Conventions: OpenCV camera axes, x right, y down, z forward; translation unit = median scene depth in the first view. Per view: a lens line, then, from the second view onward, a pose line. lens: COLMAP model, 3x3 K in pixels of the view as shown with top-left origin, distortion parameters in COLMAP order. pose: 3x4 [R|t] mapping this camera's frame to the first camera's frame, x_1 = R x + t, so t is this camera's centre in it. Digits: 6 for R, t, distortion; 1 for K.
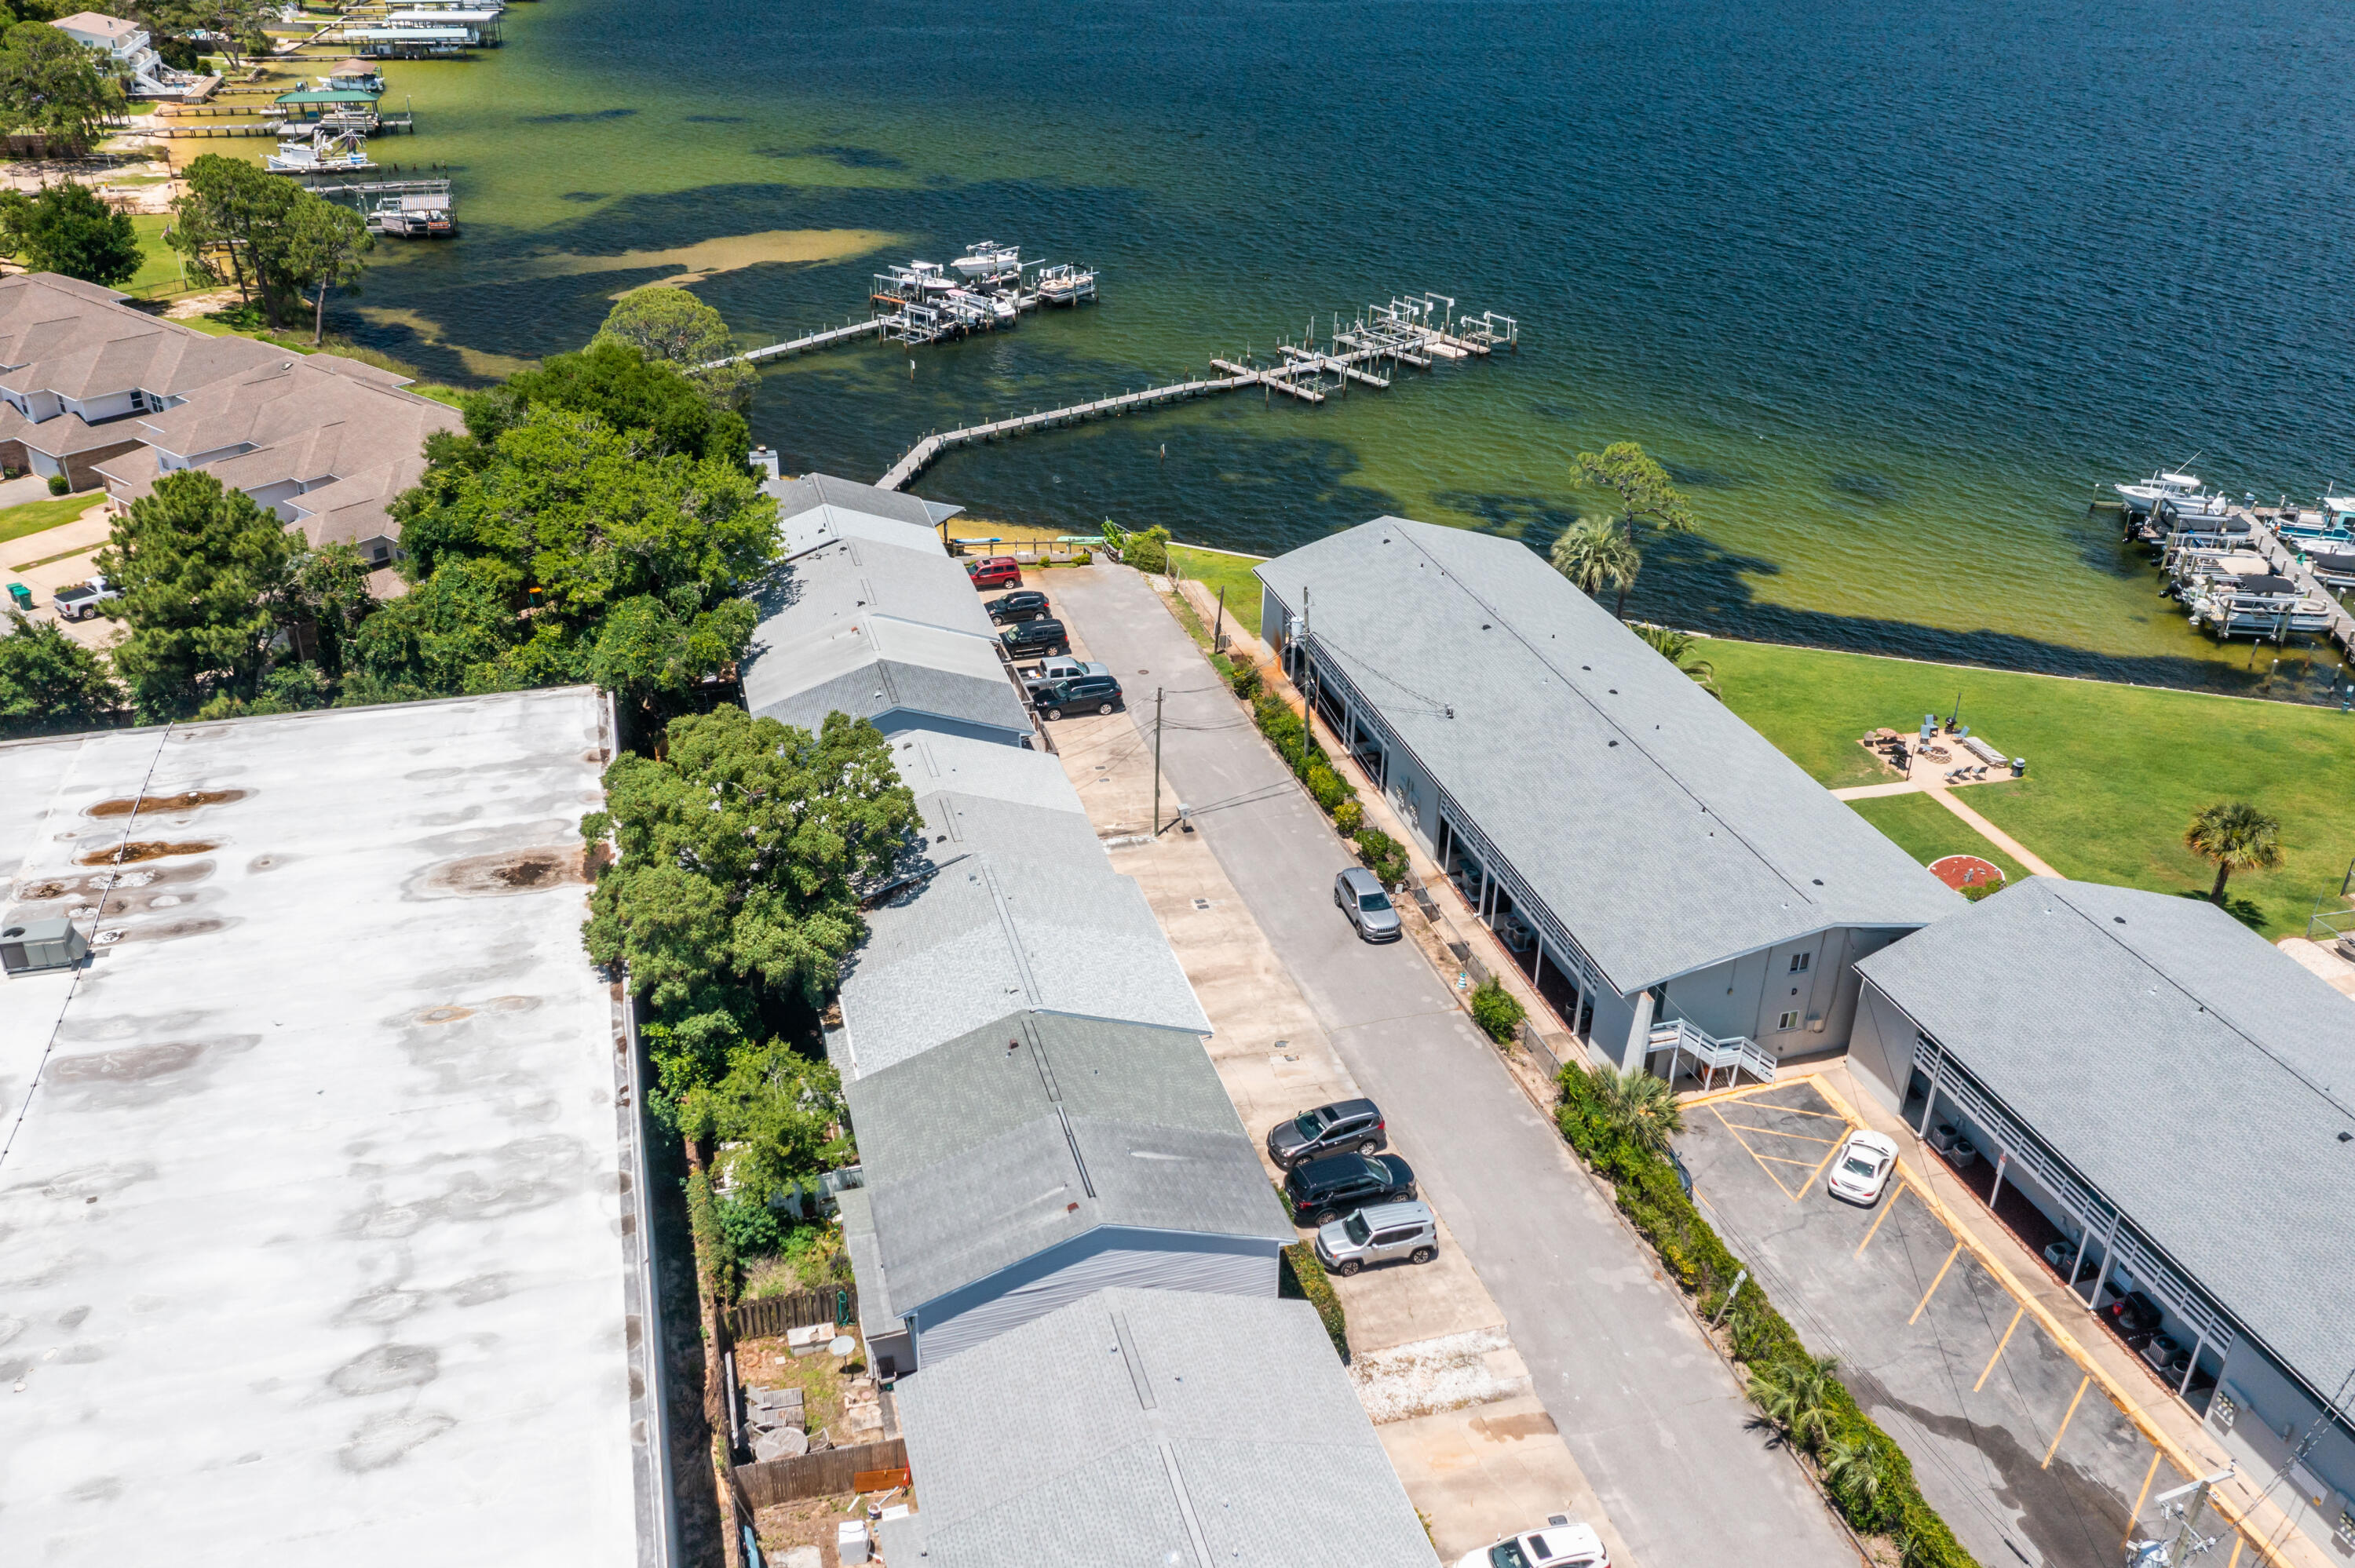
lens RADIAL K [[1884.7, 0, 1177.5], [0, 1884.7, 784.0], [0, 0, 1]] dist [-0.000054, 0.000189]
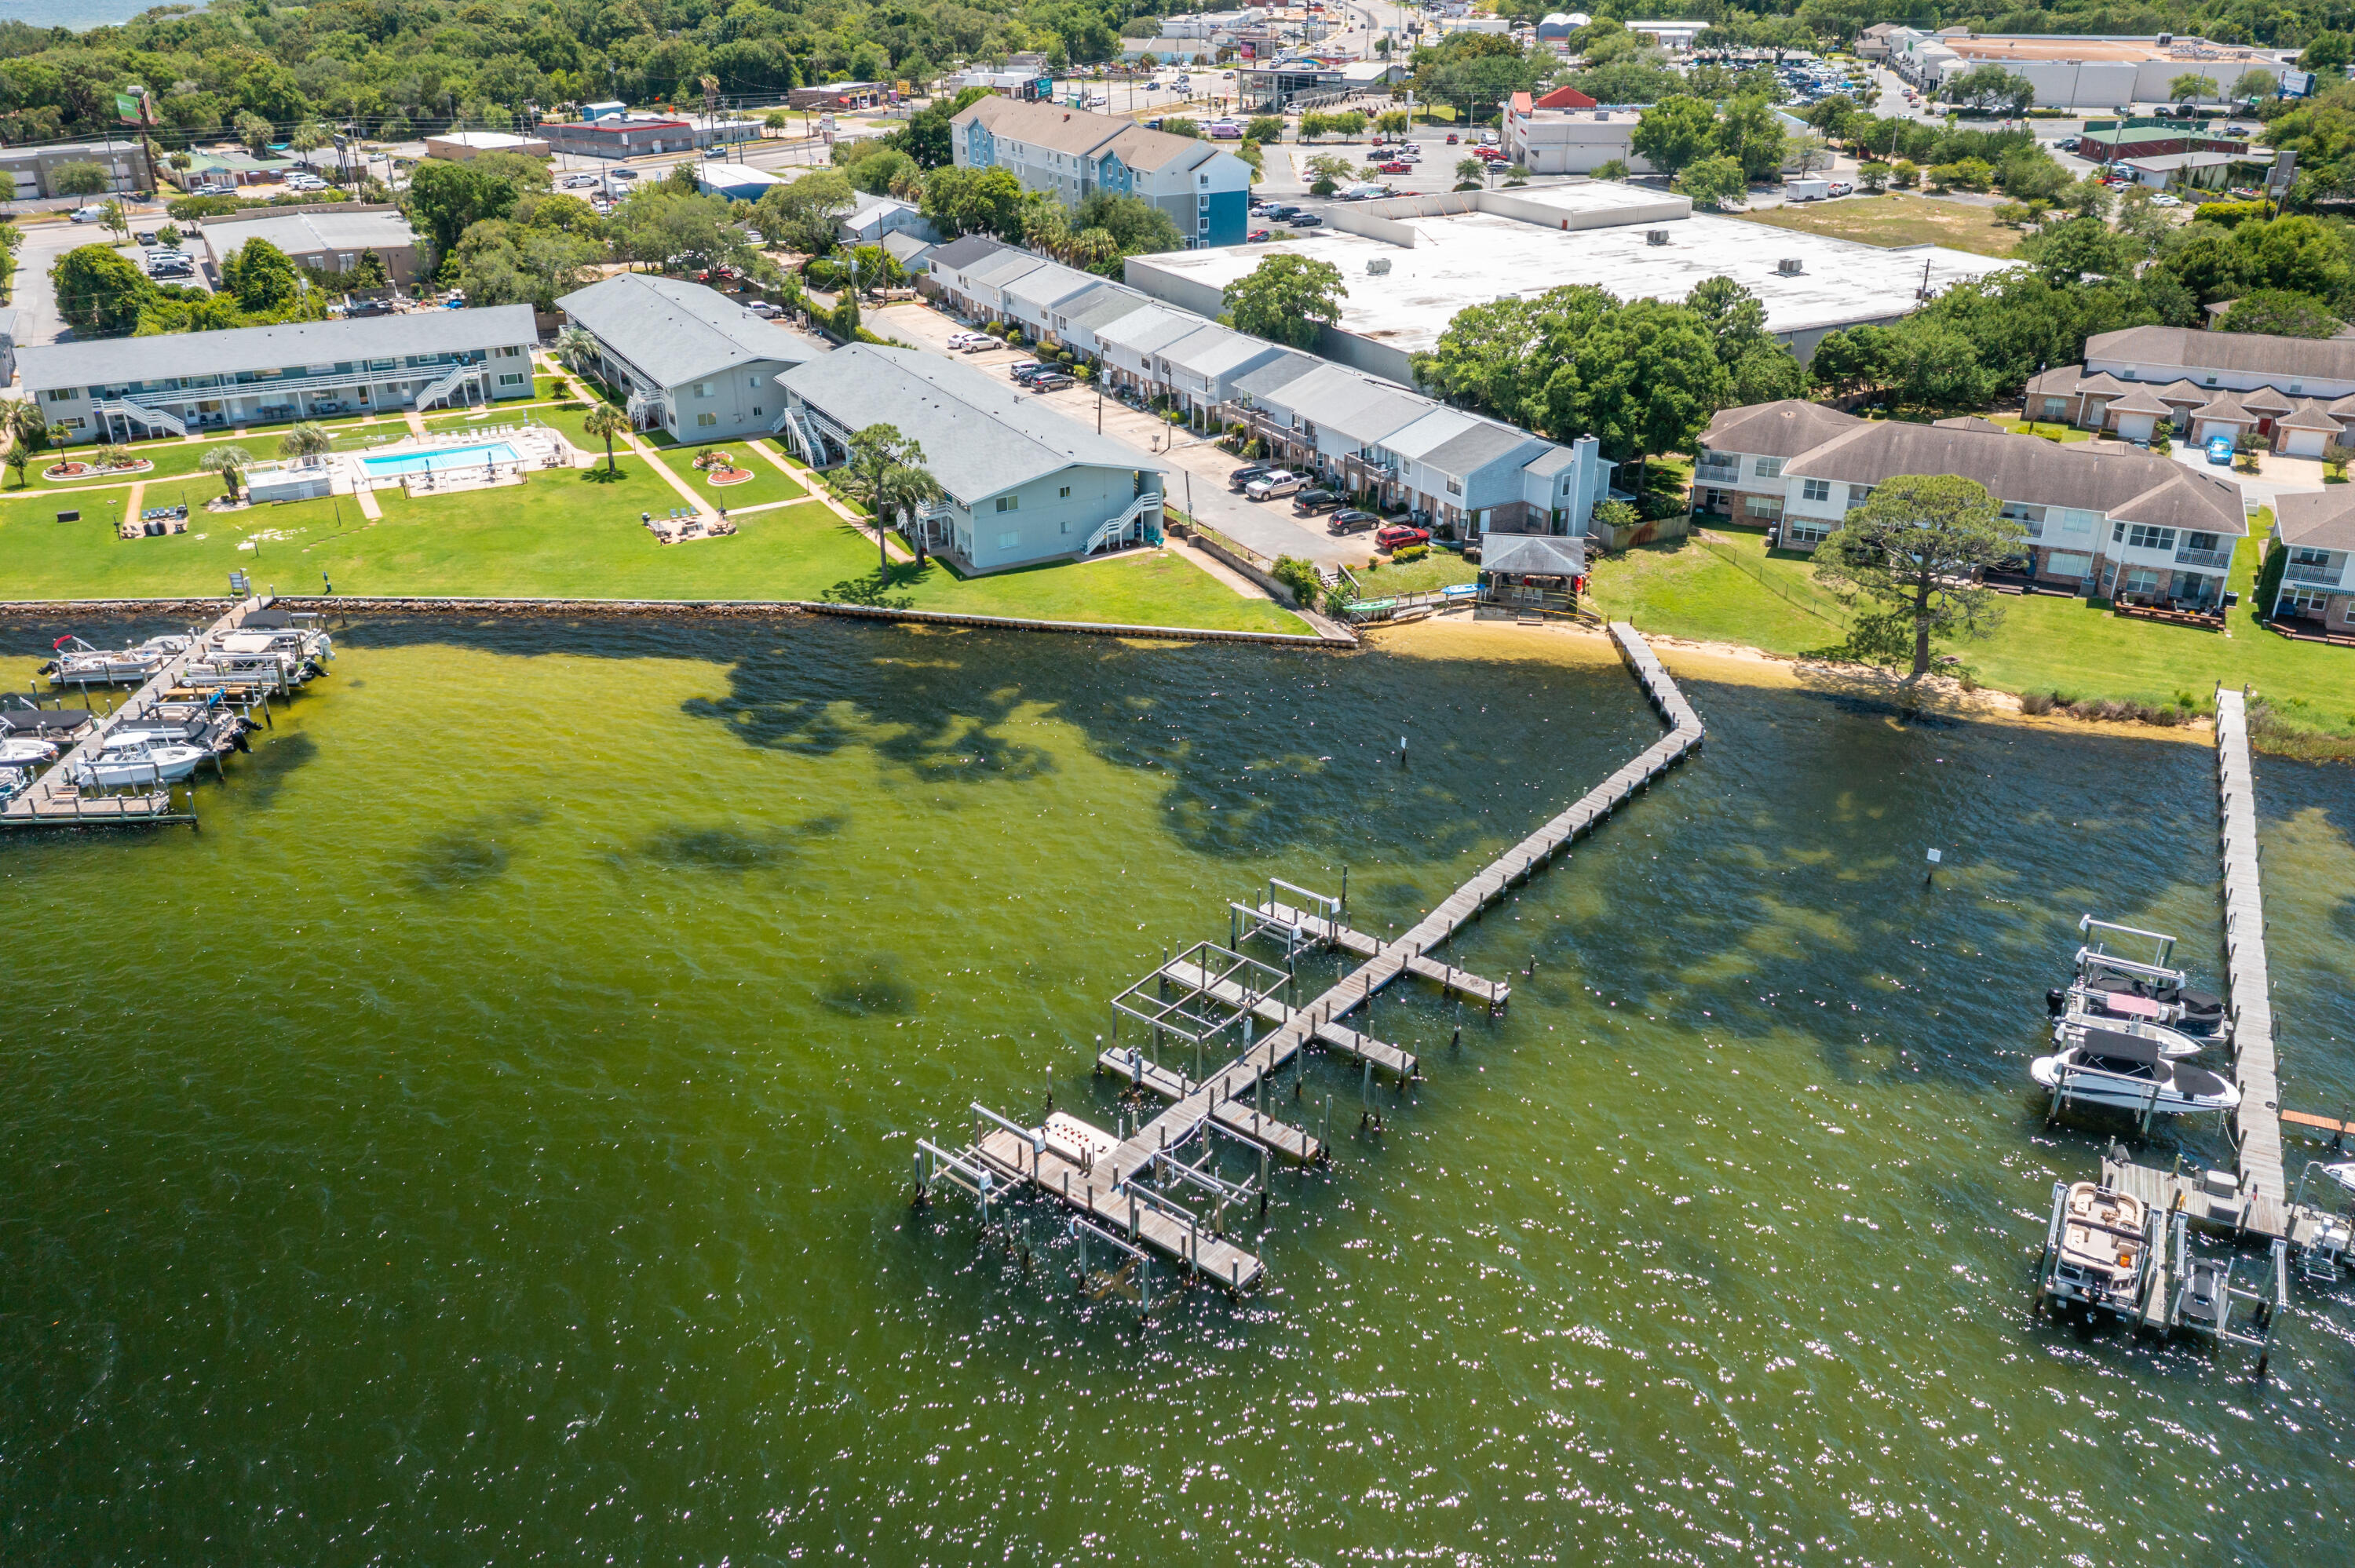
lens RADIAL K [[1884.7, 0, 1177.5], [0, 1884.7, 784.0], [0, 0, 1]] dist [-0.000054, 0.000189]
pose [[-0.973851, 0.087786, -0.209540, 0.392185], [-0.116424, 0.599174, 0.792109, -1.221215], [0.195087, 0.795792, -0.573286, 2.283736]]
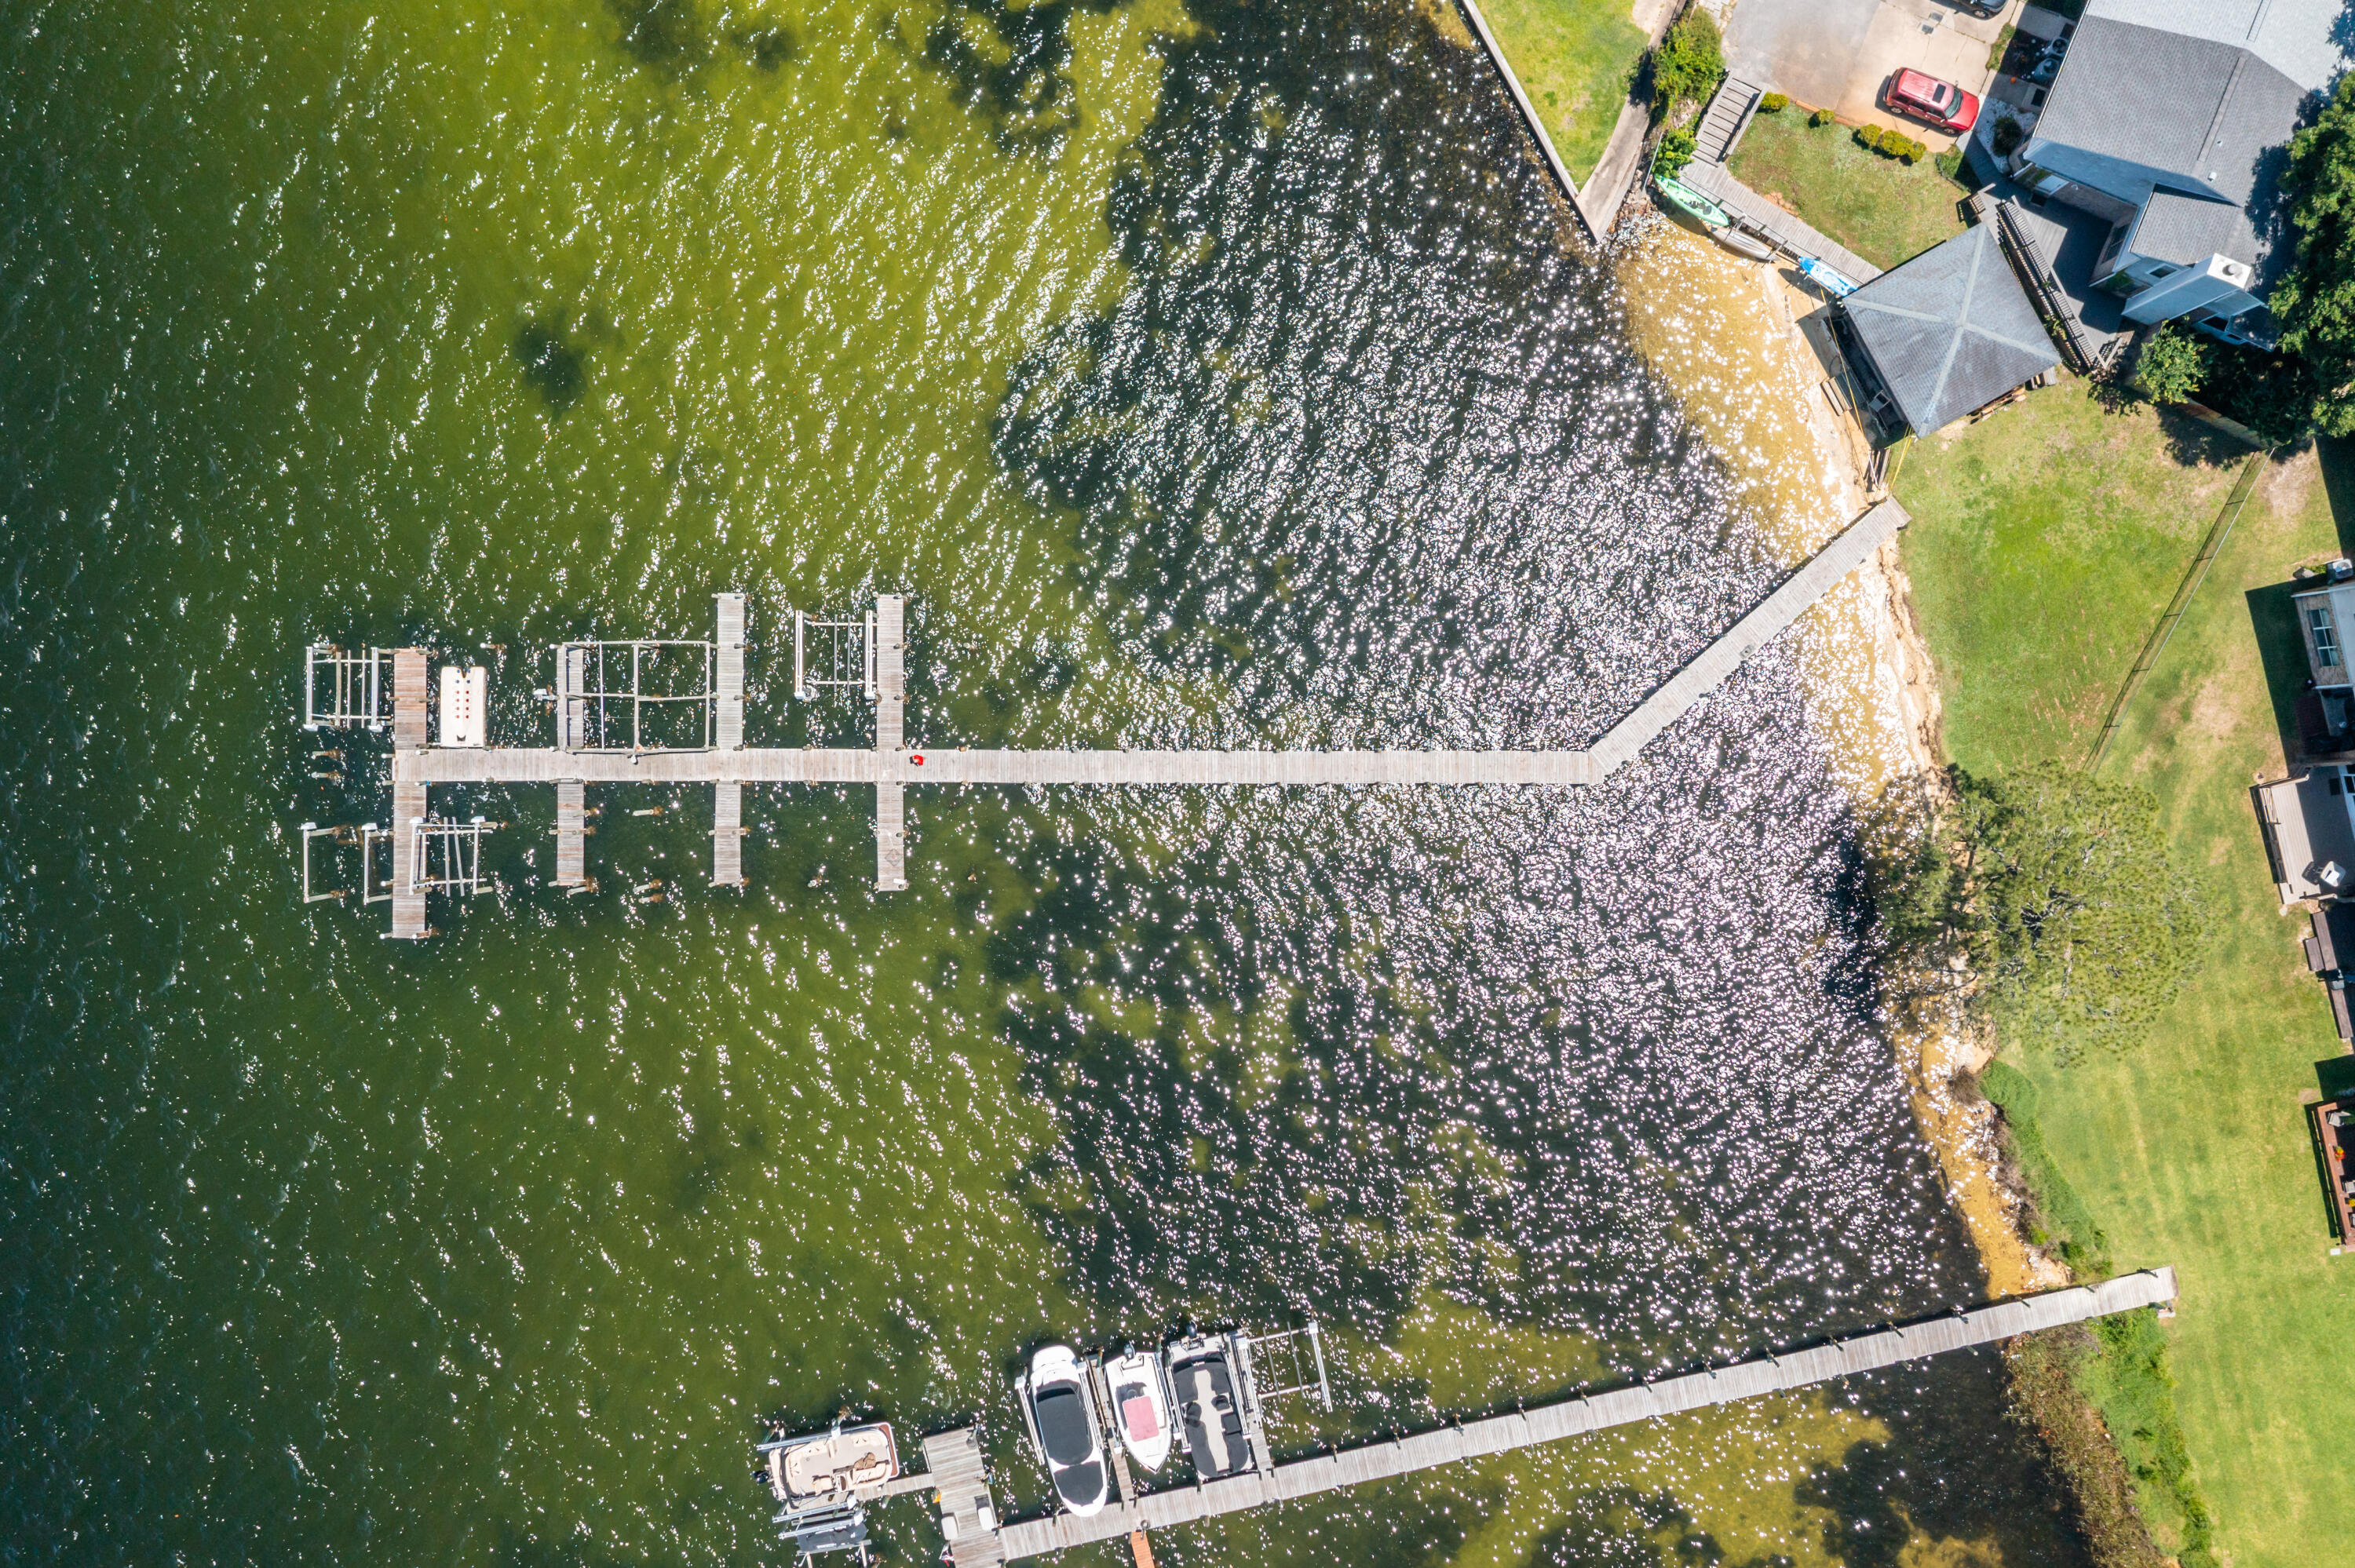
lens RADIAL K [[1897.9, 0, 1164.5], [0, 1897.9, 788.9], [0, 0, 1]] dist [0.000023, 0.001350]
pose [[-0.786104, -0.617946, -0.013502, -0.027370], [0.291458, -0.389857, 0.873535, -1.208795], [-0.545062, 0.682755, 0.486573, 1.257754]]
